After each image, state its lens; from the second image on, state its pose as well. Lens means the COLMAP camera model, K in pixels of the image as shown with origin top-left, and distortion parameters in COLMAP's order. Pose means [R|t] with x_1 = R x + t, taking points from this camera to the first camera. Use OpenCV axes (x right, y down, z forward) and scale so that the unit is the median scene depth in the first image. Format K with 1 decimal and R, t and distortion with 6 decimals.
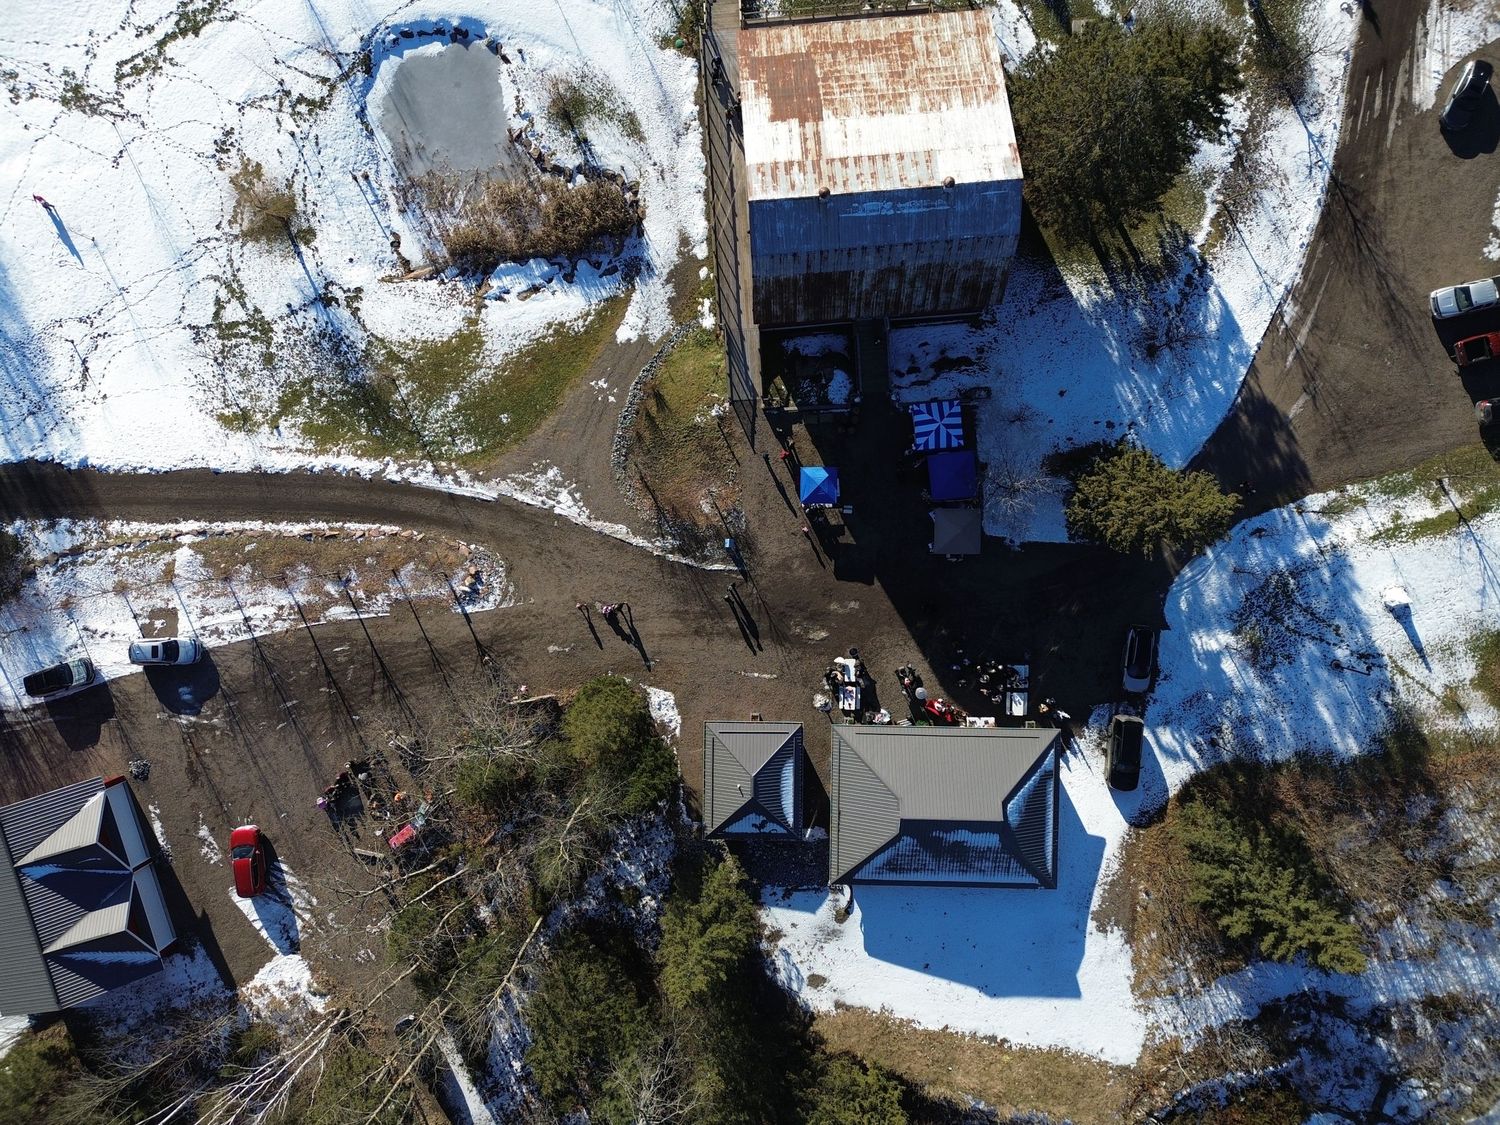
lens RADIAL K [[1080.8, 0, 750.0], [0, 1080.8, 562.5], [0, 0, 1]] dist [0.083850, -0.084665]
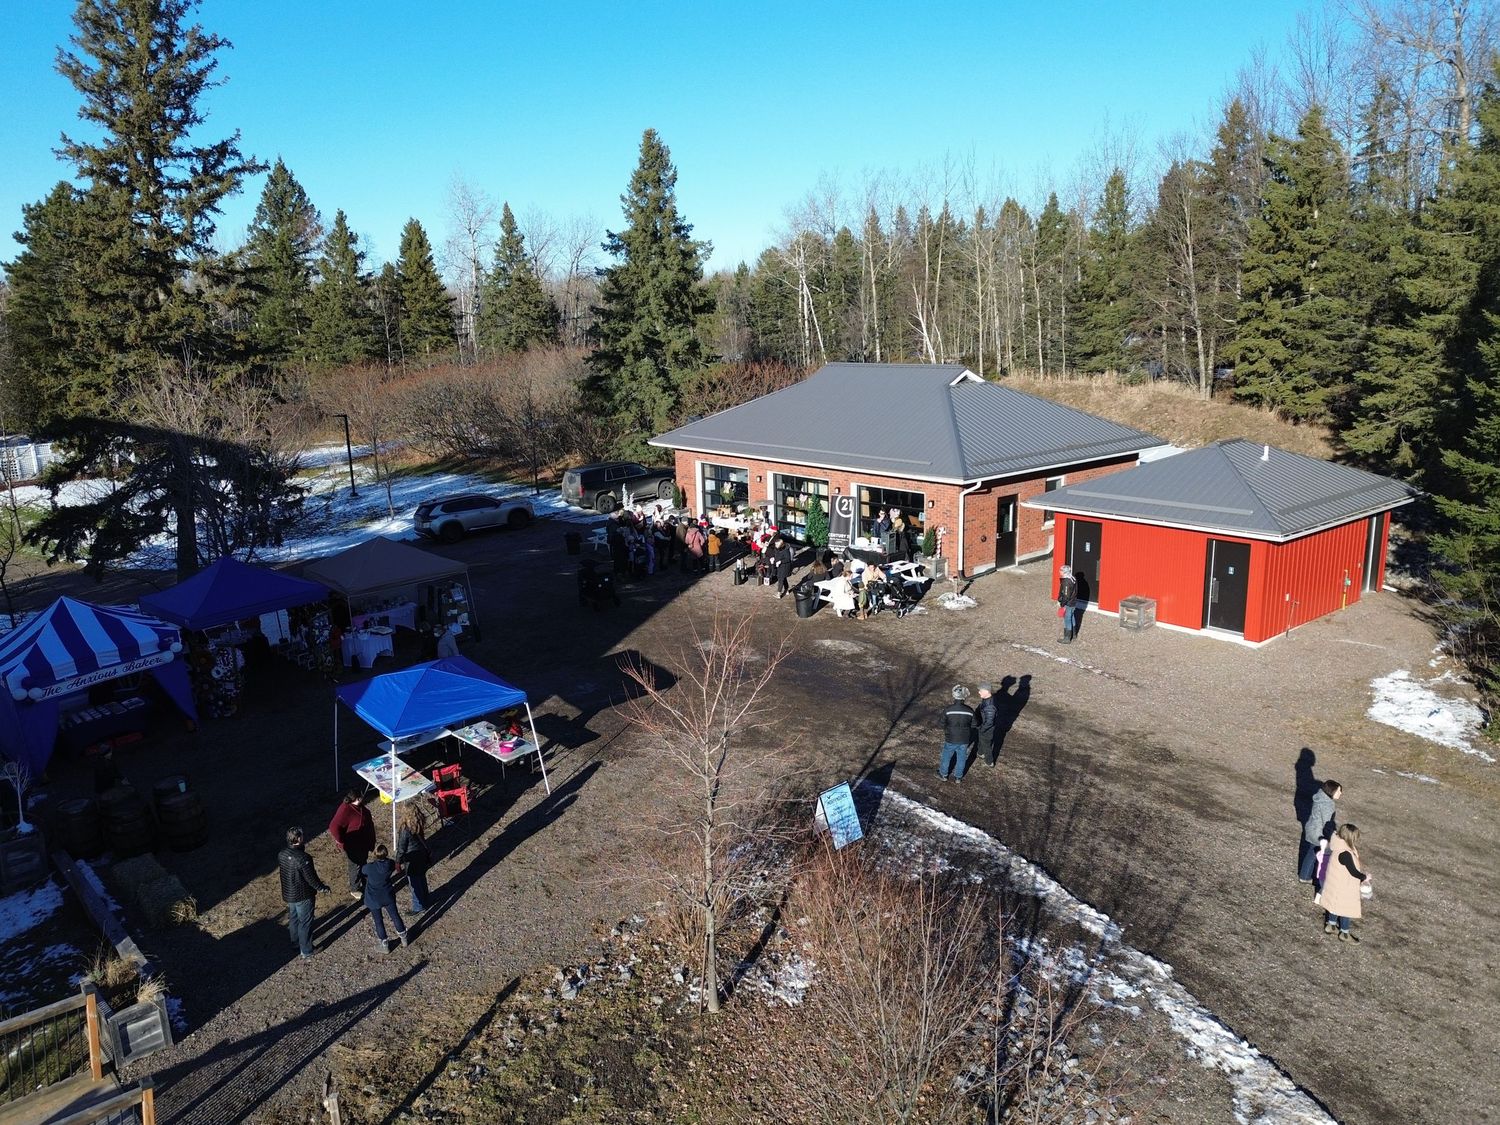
lens RADIAL K [[1080.8, 0, 750.0], [0, 1080.8, 562.5], [0, 0, 1]] dist [0.083850, -0.084665]
pose [[-0.653398, -0.133026, 0.745235, -0.169970], [0.753066, -0.214647, 0.621948, -0.161646], [0.077227, 0.967590, 0.240427, 0.866483]]
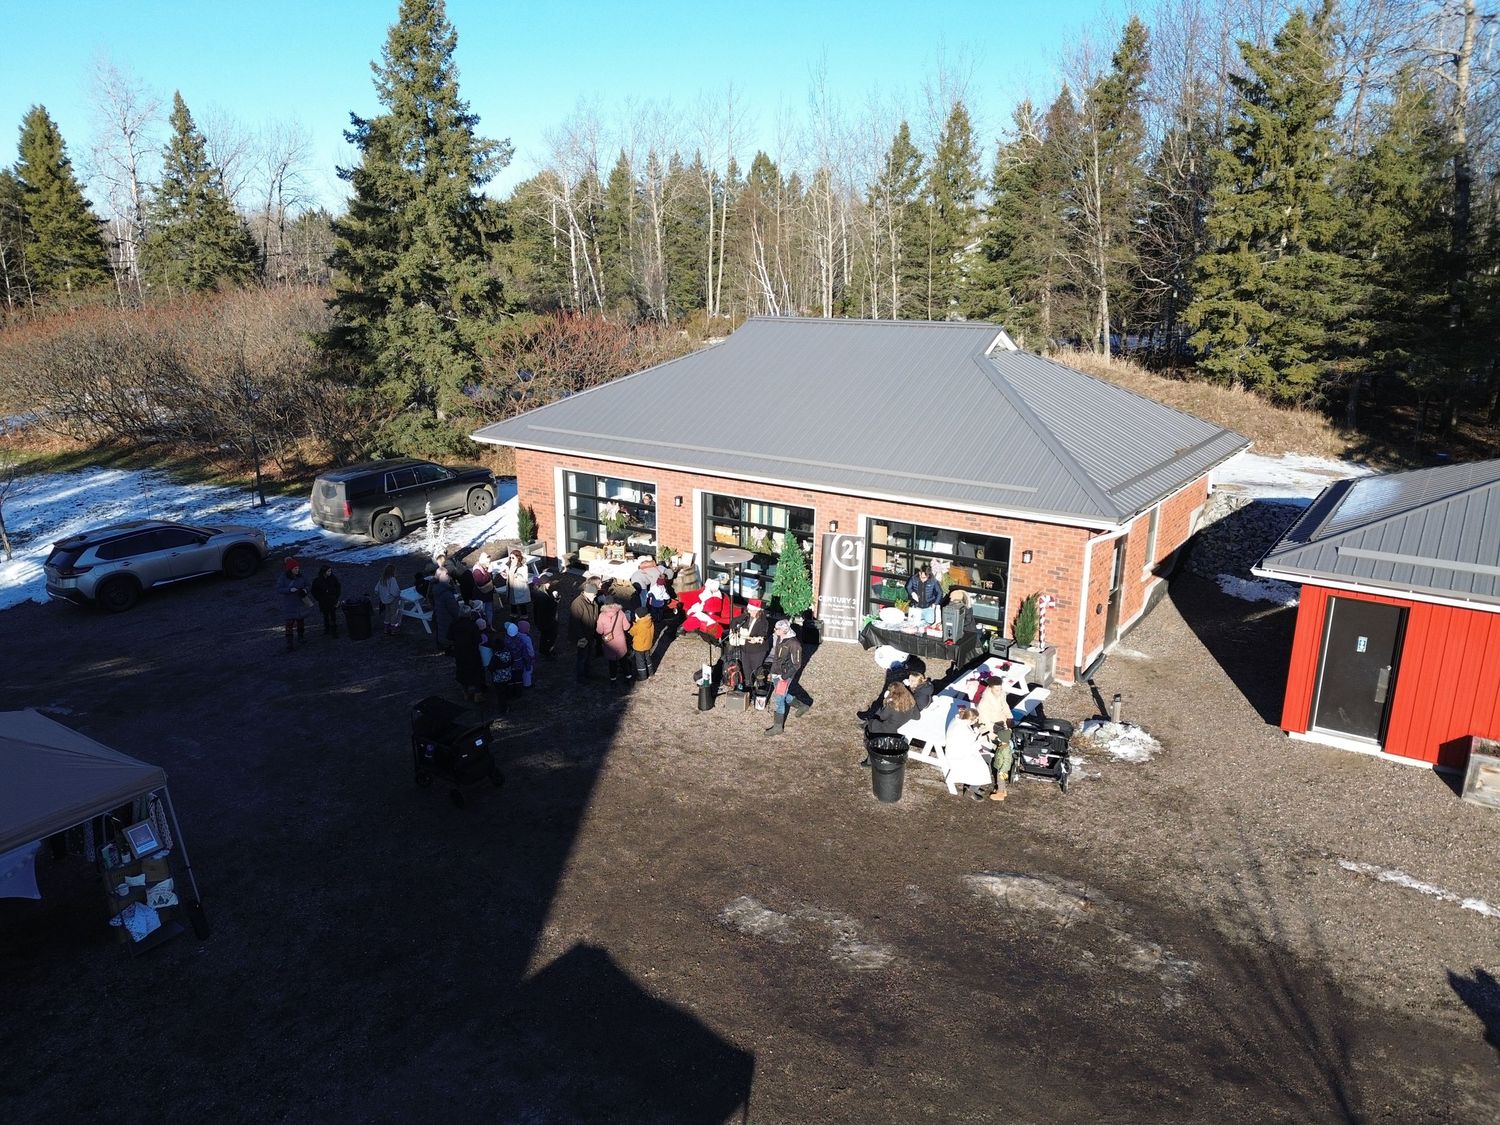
lens RADIAL K [[1052.6, 0, 750.0], [0, 1052.6, 562.5], [0, 0, 1]] dist [0.042297, -0.022070]
pose [[-0.829899, -0.136253, 0.541020, 0.014574], [0.556772, -0.264250, 0.787513, -0.072931], [0.035664, 0.954781, 0.295162, 0.877924]]
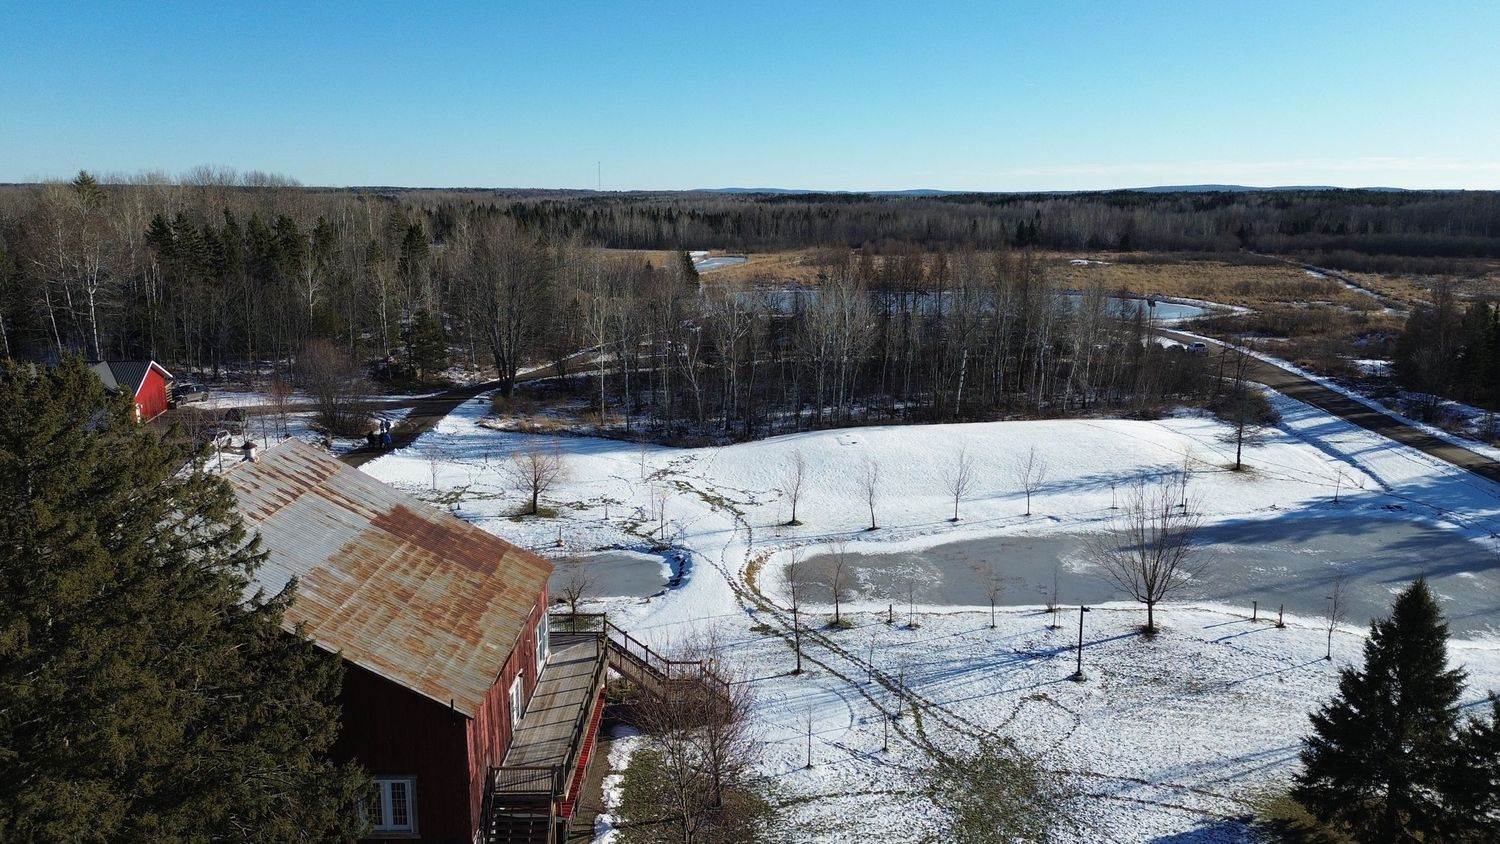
lens RADIAL K [[1088.6, 0, 750.0], [0, 1088.6, 422.0], [0, 0, 1]] dist [0.074996, -0.066289]
pose [[-0.072224, 0.215977, -0.973724, 0.635735], [-0.995835, -0.070076, 0.058321, -0.591447], [-0.055638, 0.973881, 0.220139, 0.648729]]
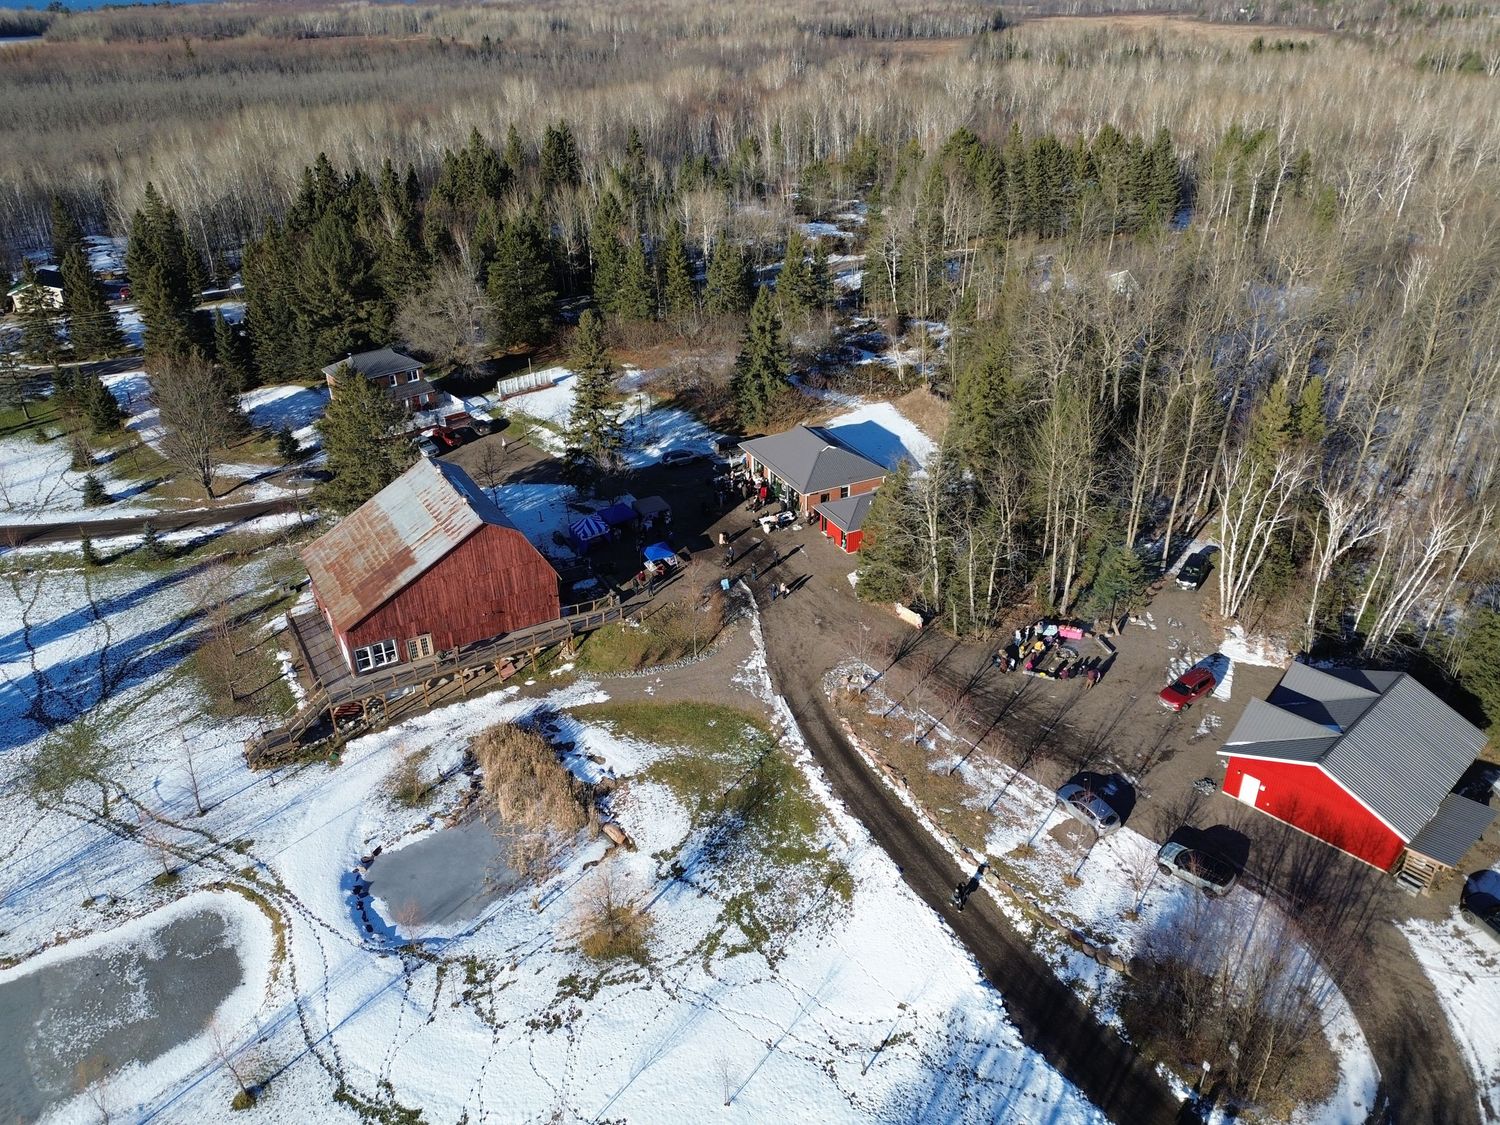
lens RADIAL K [[1080.8, 0, 750.0], [0, 1080.8, 562.5], [0, 0, 1]] dist [0.083850, -0.084665]
pose [[-0.447503, -0.404018, 0.797816, -1.038317], [0.890861, -0.279359, 0.358225, -0.440484], [0.078147, 0.871050, 0.484938, 0.336510]]
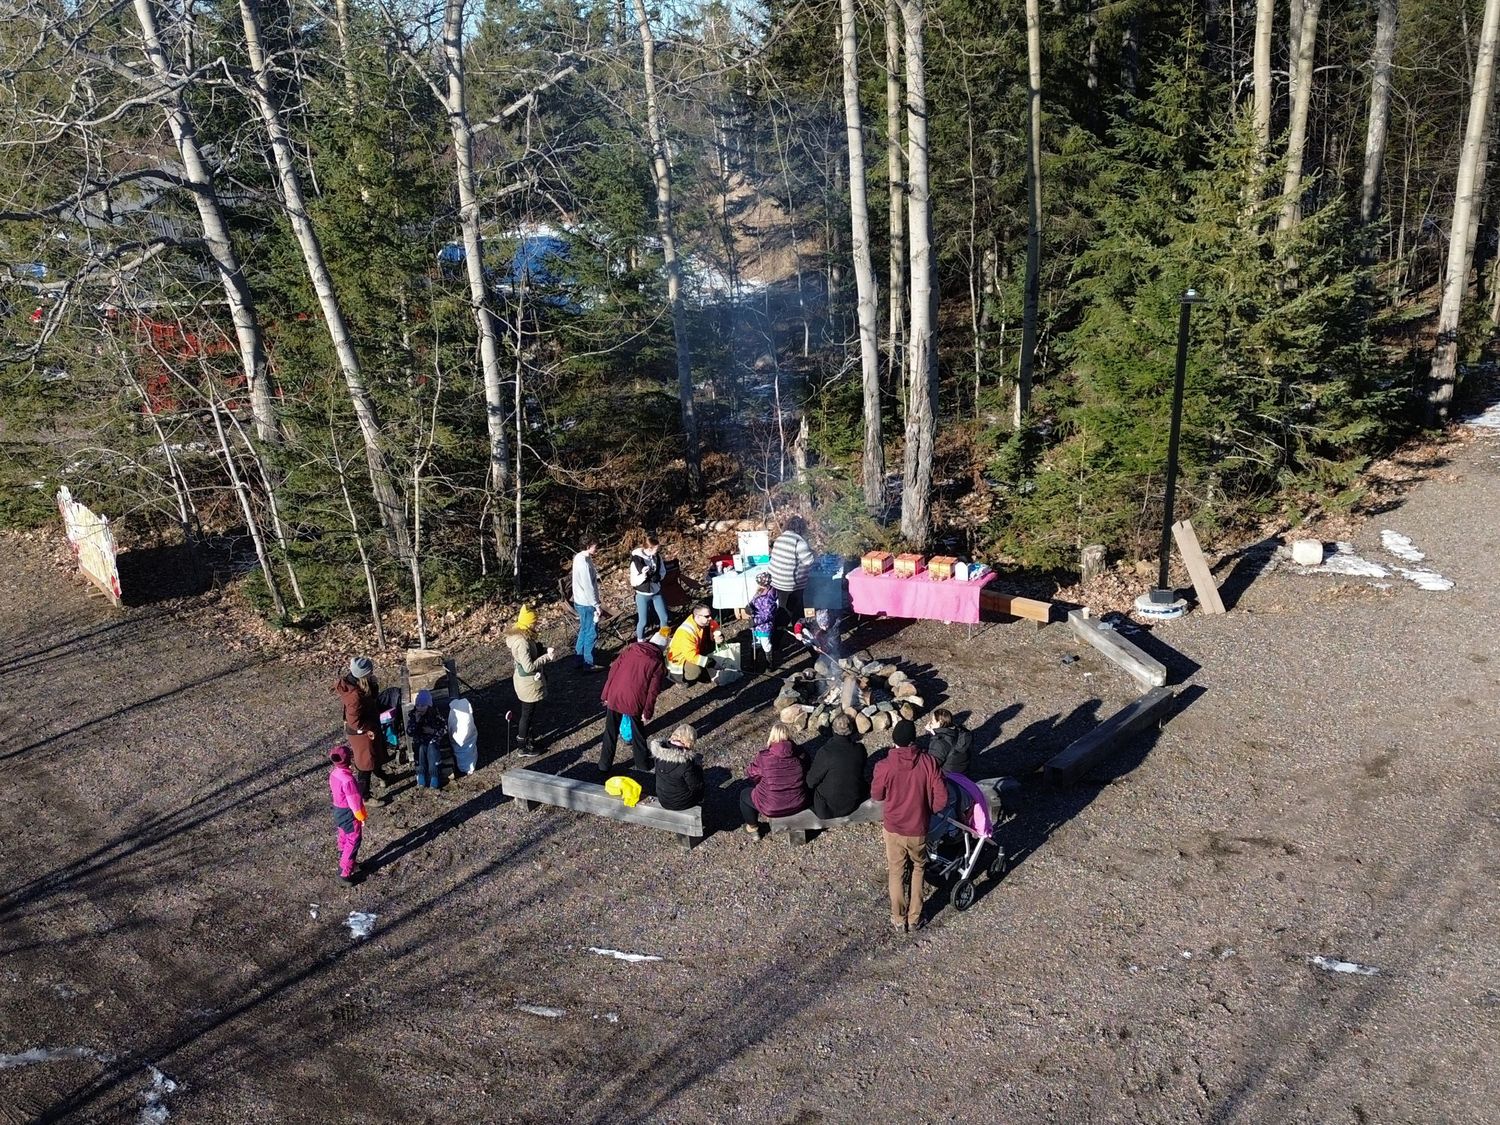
lens RADIAL K [[1511.7, 0, 750.0], [0, 1511.7, 562.5], [0, 0, 1]] dist [0.139311, -0.297506]
pose [[-0.437297, -0.237104, 0.867498, -0.518371], [0.897155, -0.181863, 0.402540, 0.116723], [0.062322, 0.954310, 0.292247, 0.896976]]
